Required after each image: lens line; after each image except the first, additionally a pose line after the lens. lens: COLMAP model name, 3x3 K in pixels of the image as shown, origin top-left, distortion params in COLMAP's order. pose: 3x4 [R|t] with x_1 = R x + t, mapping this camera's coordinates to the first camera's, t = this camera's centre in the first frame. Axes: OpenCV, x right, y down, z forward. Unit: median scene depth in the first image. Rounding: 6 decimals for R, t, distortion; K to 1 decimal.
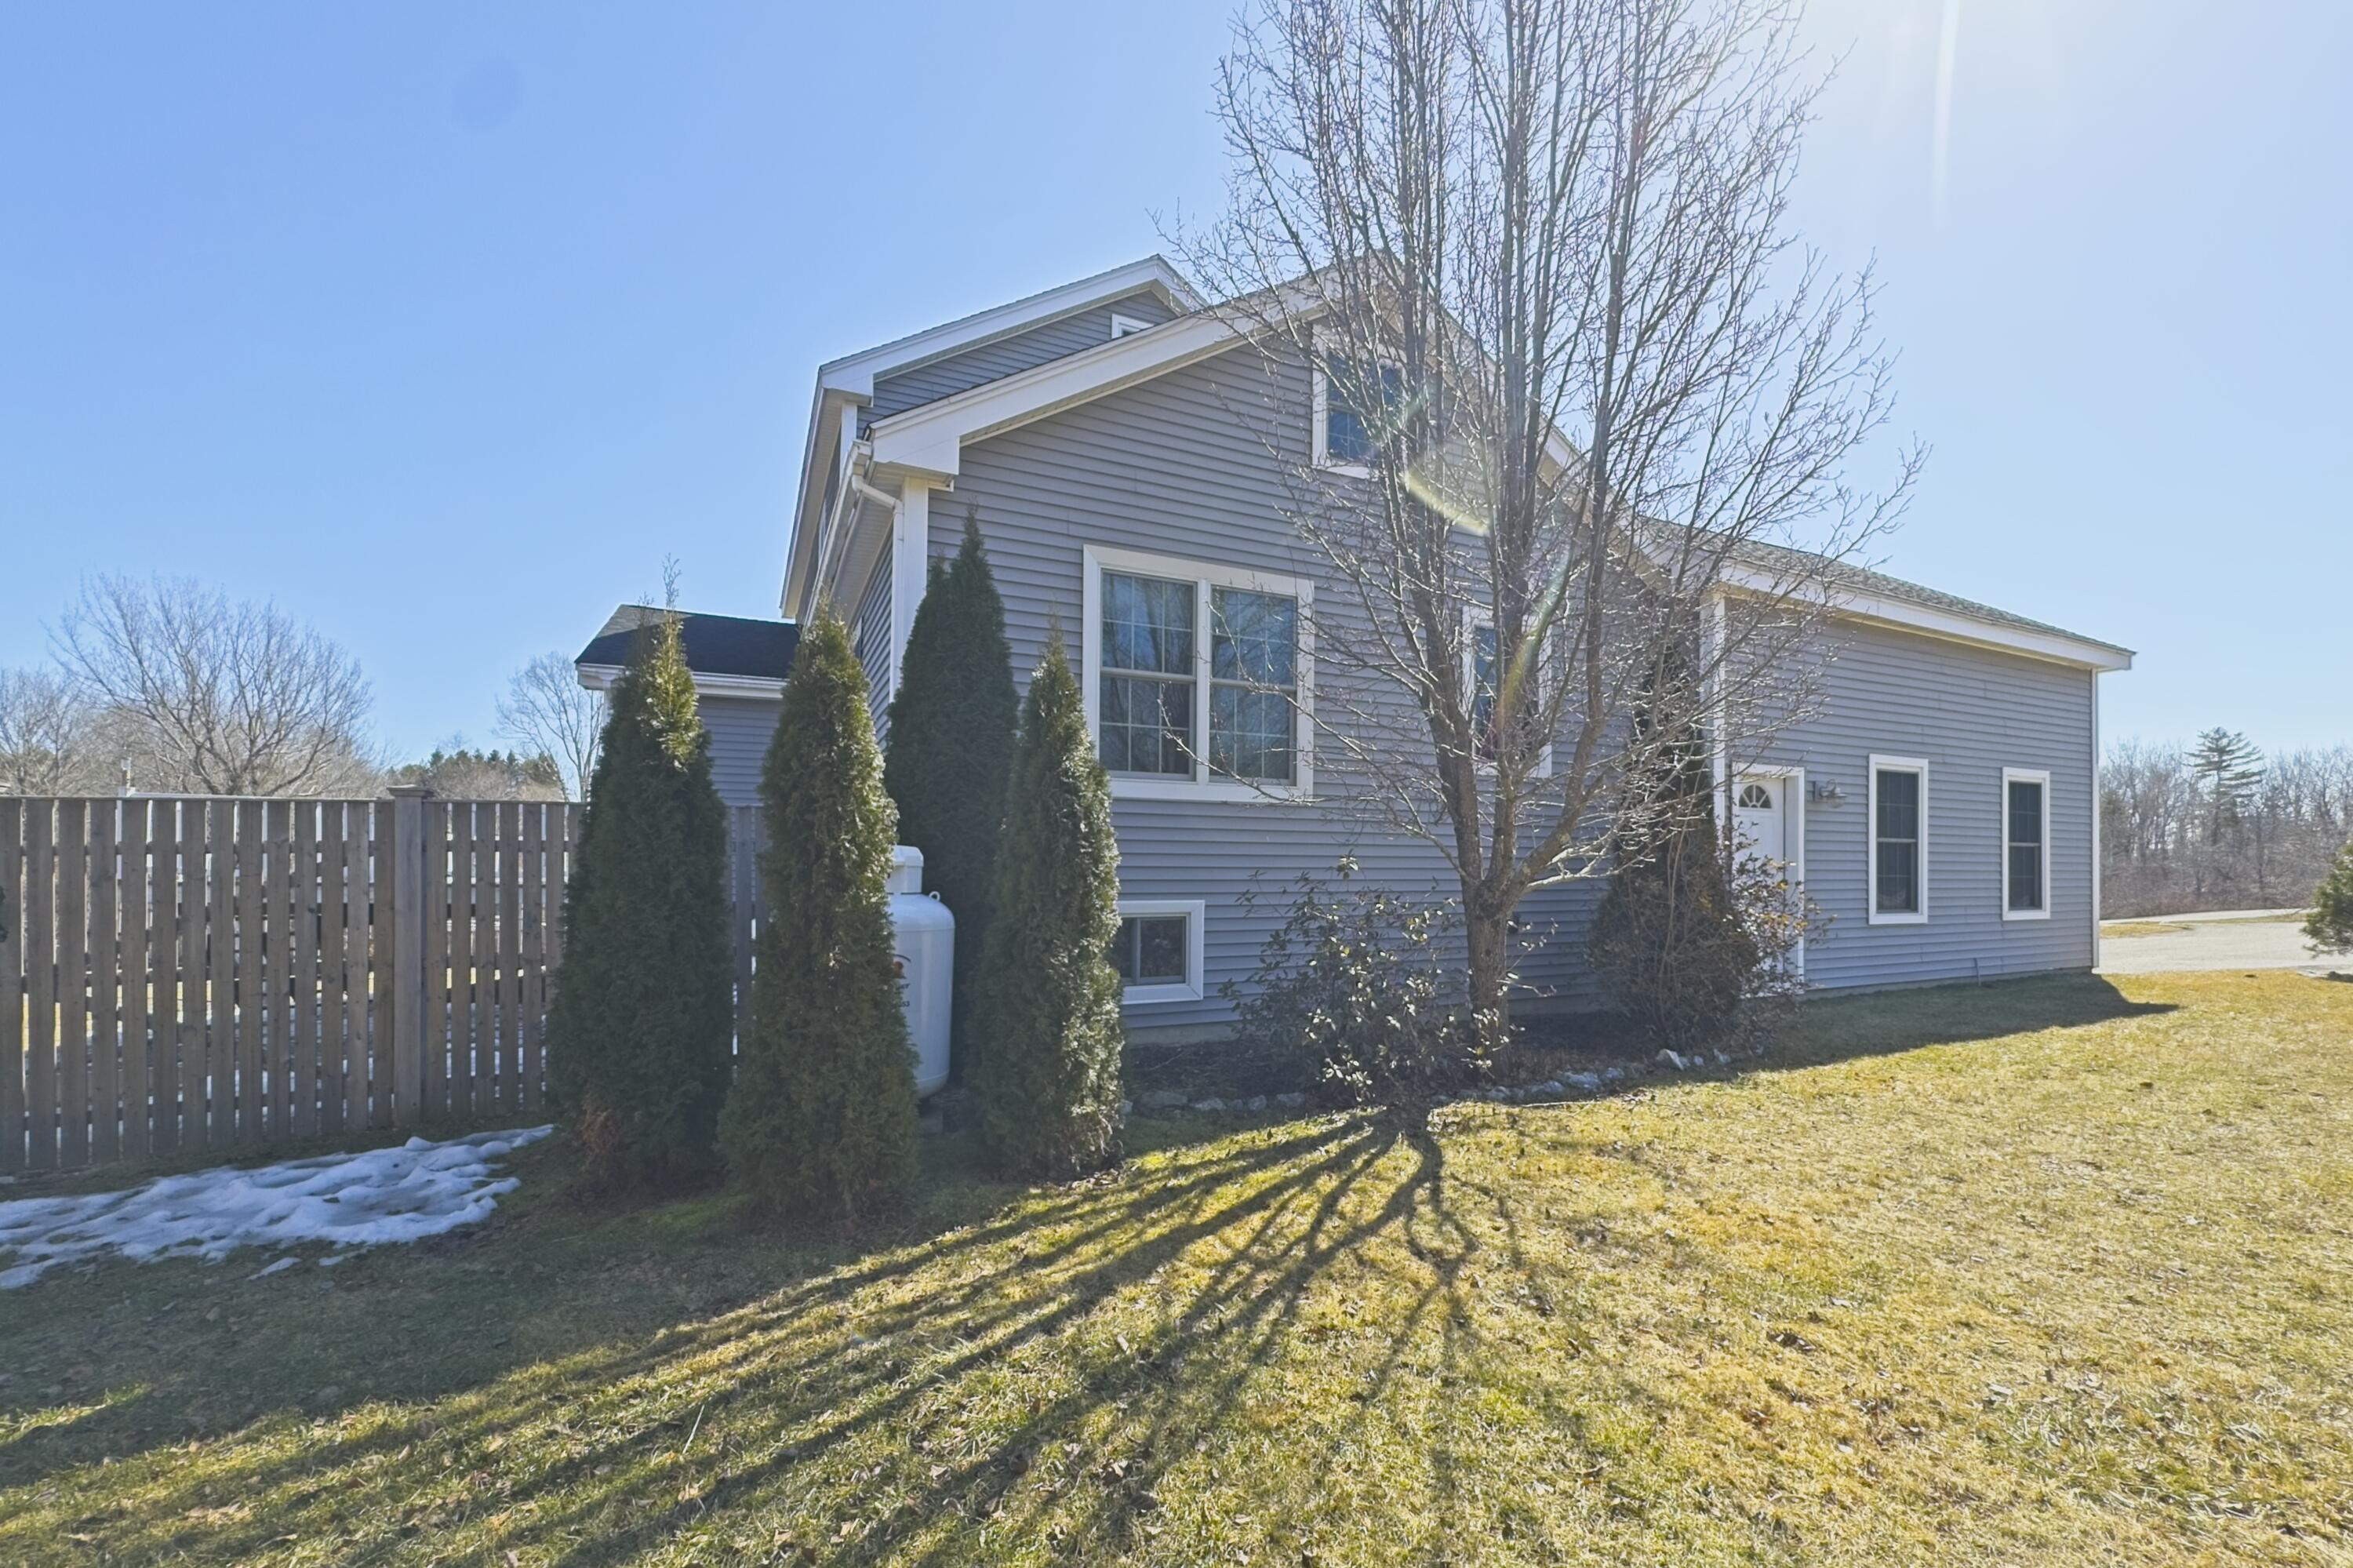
lens RADIAL K [[943.8, 0, 1208.6], [0, 943.8, 822.2], [0, 0, 1]] dist [-0.000842, -0.000233]
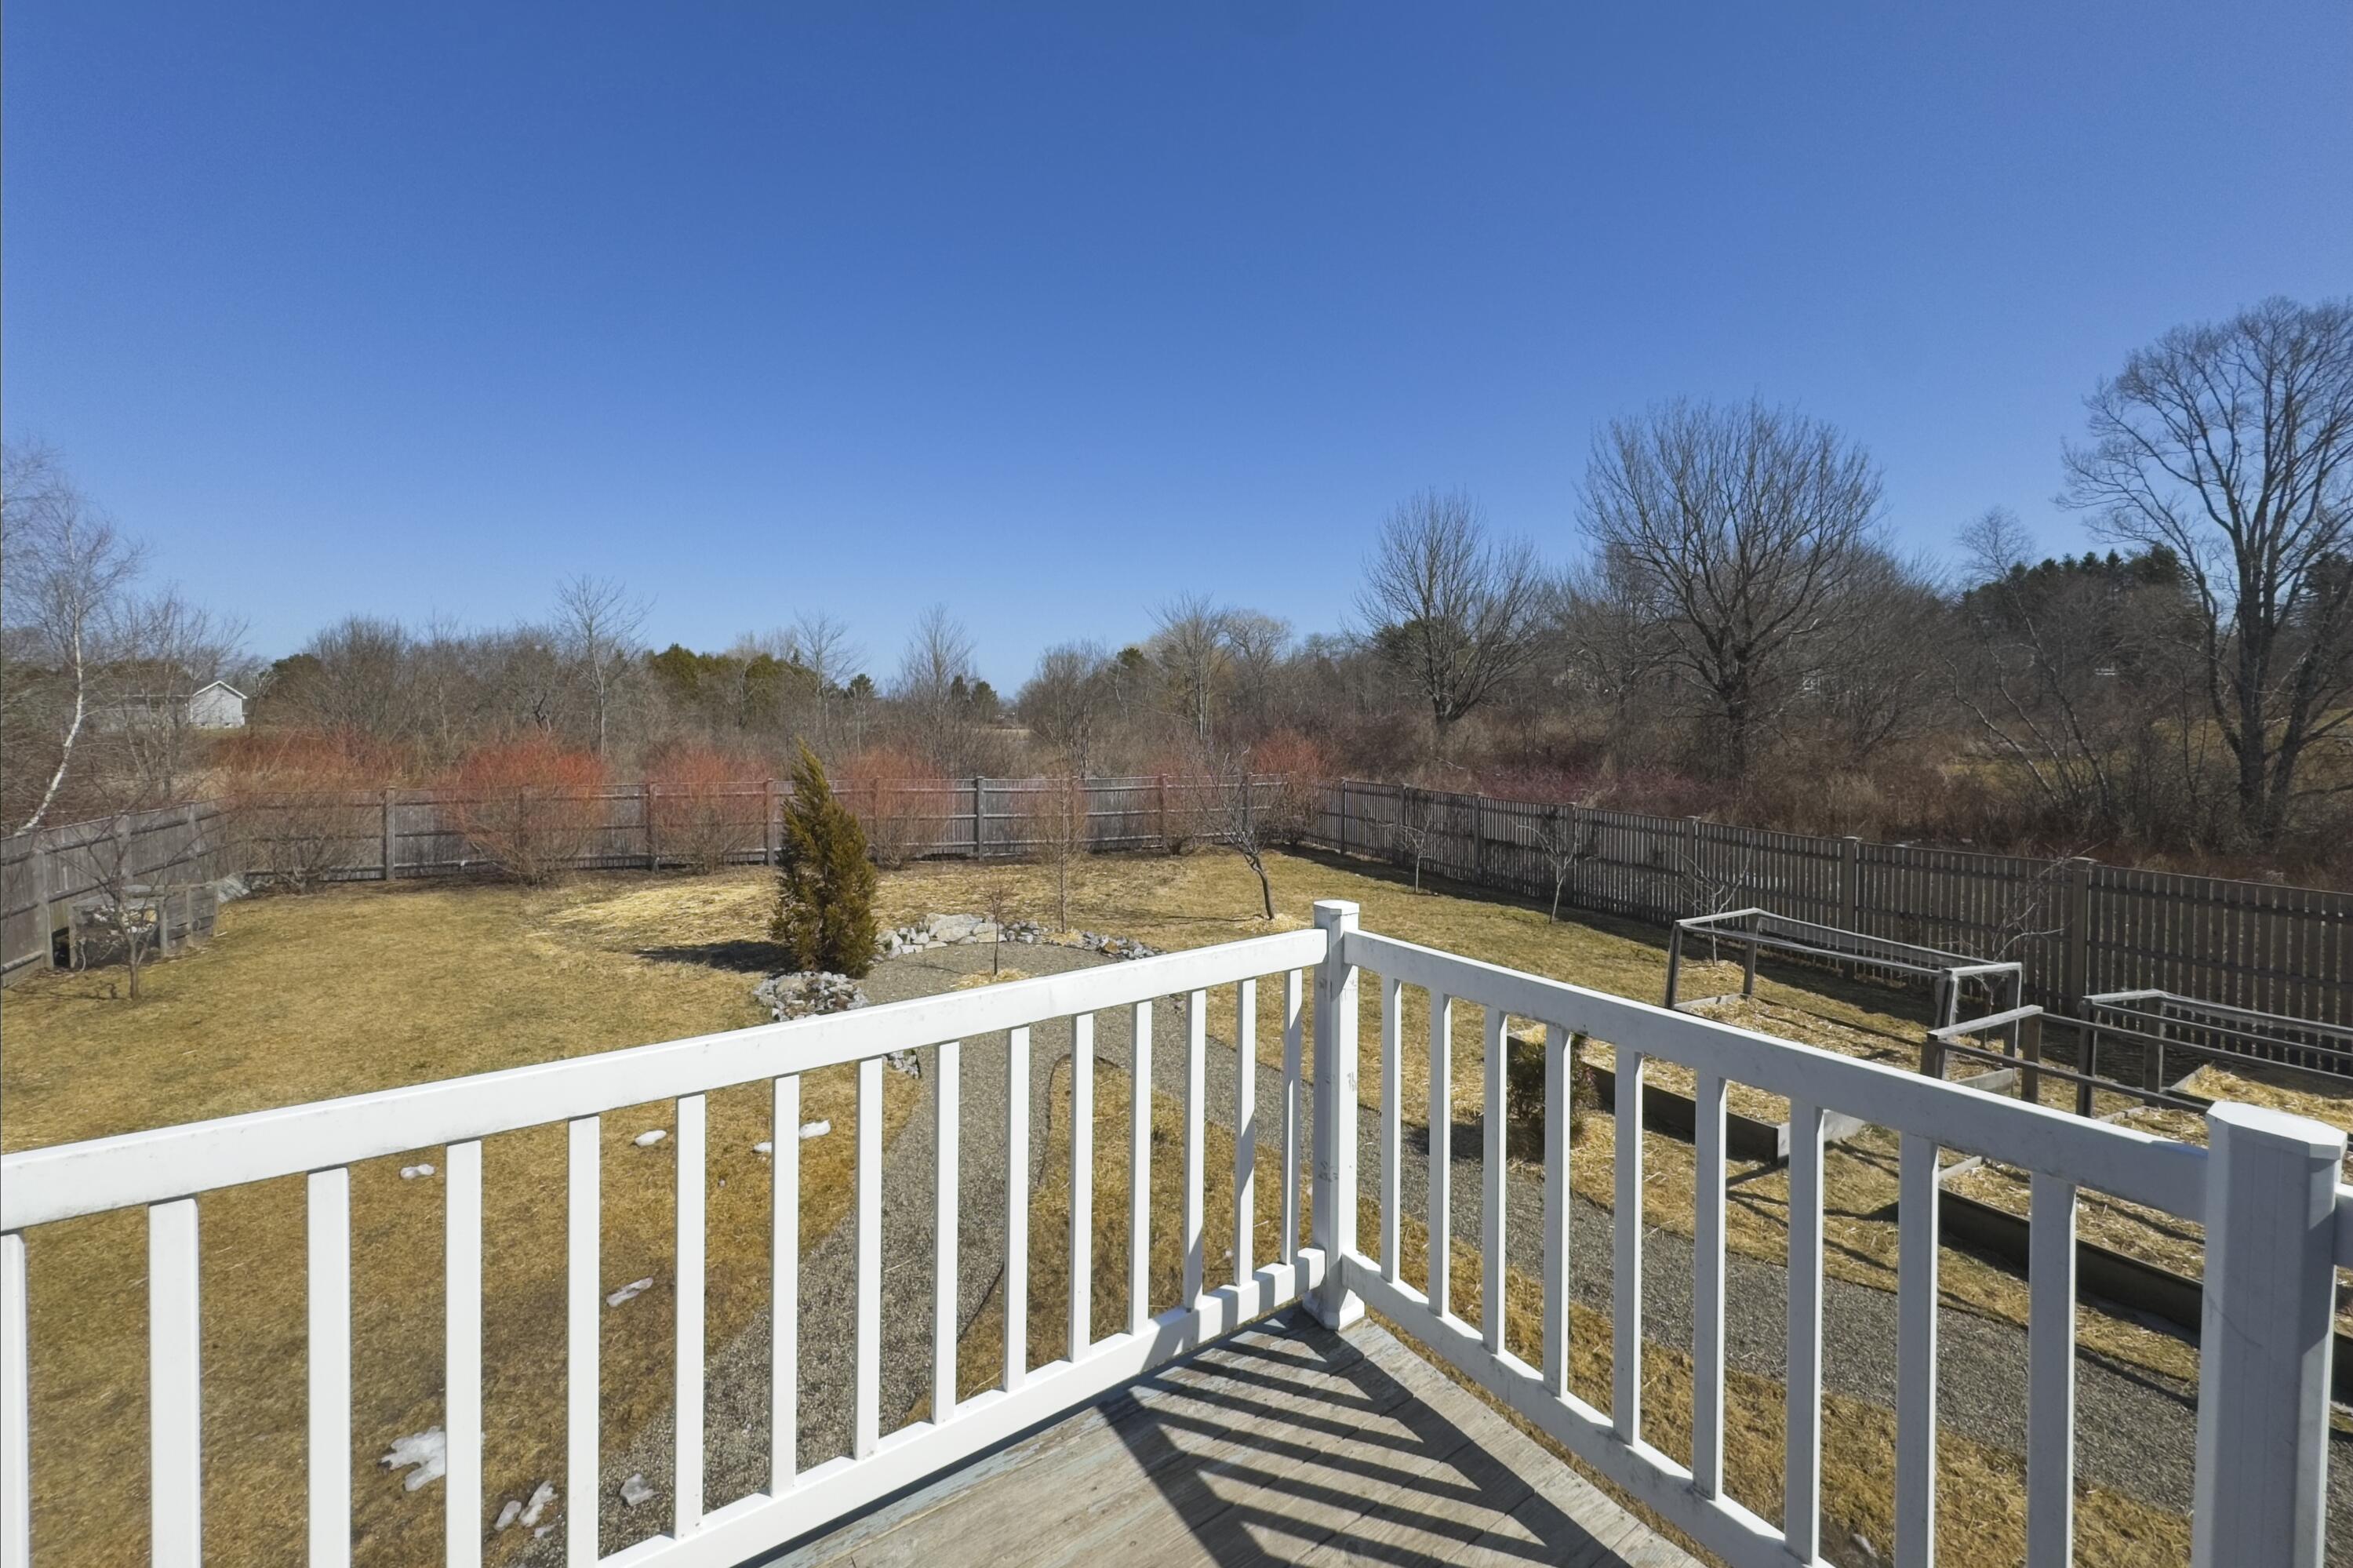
lens RADIAL K [[933.2, 0, 1184.2], [0, 933.2, 748.5], [0, 0, 1]] dist [-0.000193, 0.000015]
pose [[0.148315, 0.042662, -0.988019, -0.243638], [0.067142, 0.996329, 0.053100, -0.007062], [0.986658, -0.074213, 0.144907, 0.348387]]
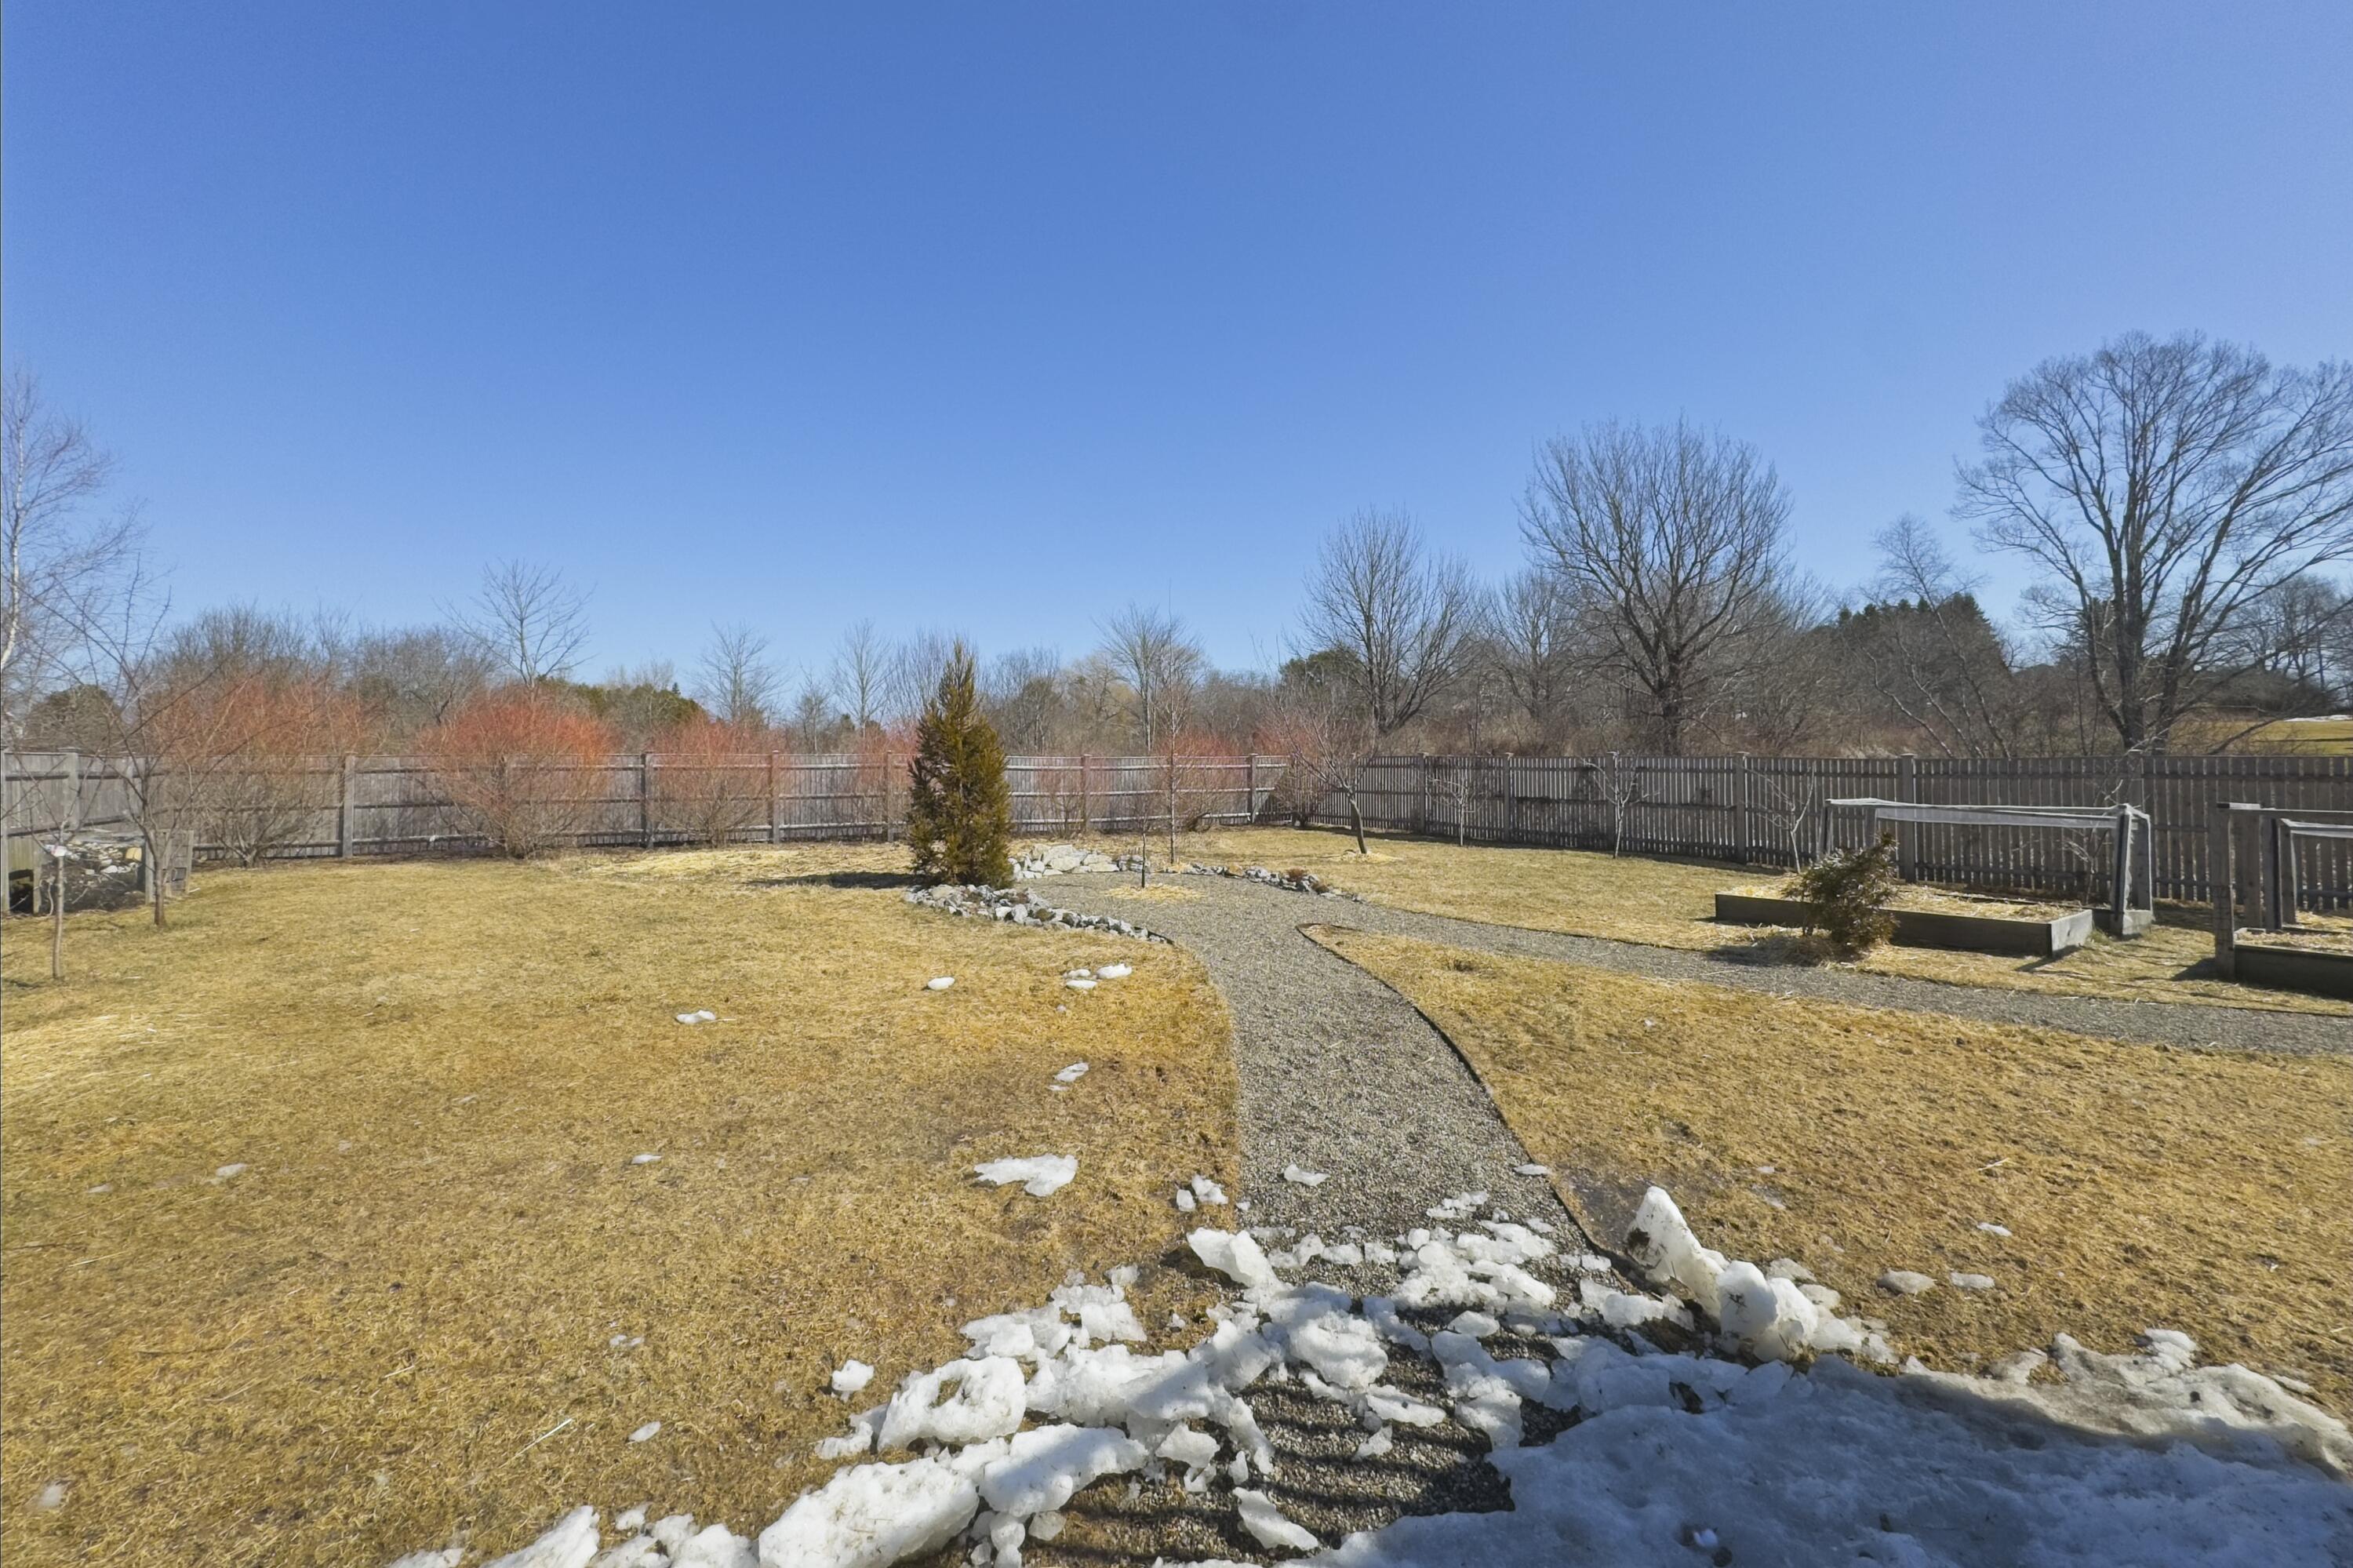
lens RADIAL K [[933.2, 0, 1184.2], [0, 933.2, 748.5], [0, 0, 1]] dist [-0.000193, 0.000015]
pose [[0.266866, -0.004080, -0.963725, -0.260159], [0.070350, 0.997406, 0.015258, 0.024690], [0.961163, -0.071870, 0.266460, 0.278089]]
